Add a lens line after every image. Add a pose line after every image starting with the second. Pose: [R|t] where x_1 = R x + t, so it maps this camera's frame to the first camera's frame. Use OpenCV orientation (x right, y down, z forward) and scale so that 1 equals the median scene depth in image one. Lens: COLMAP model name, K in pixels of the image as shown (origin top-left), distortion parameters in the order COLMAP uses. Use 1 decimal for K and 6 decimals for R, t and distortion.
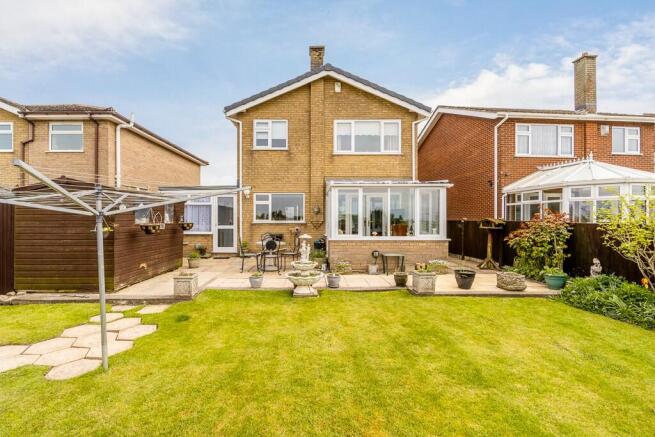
lens RADIAL K [[272.5, 0, 325.8], [0, 272.5, 221.2], [0, 0, 1]] dist [-0.003738, -0.000587]
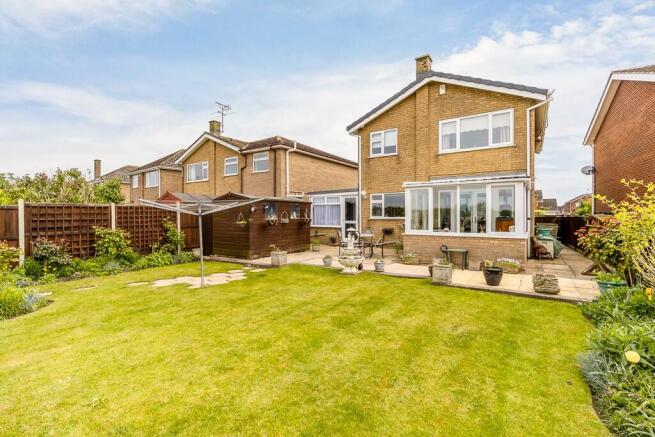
lens RADIAL K [[240.4, 0, 327.2], [0, 240.4, 218.0], [0, 0, 1]] dist [-0.006855, 0.000004]
pose [[0.873900, 0.003038, -0.486096, 0.116150], [-0.001645, 0.999993, 0.003292, -0.000858], [0.486103, -0.002077, 0.873899, -0.020770]]
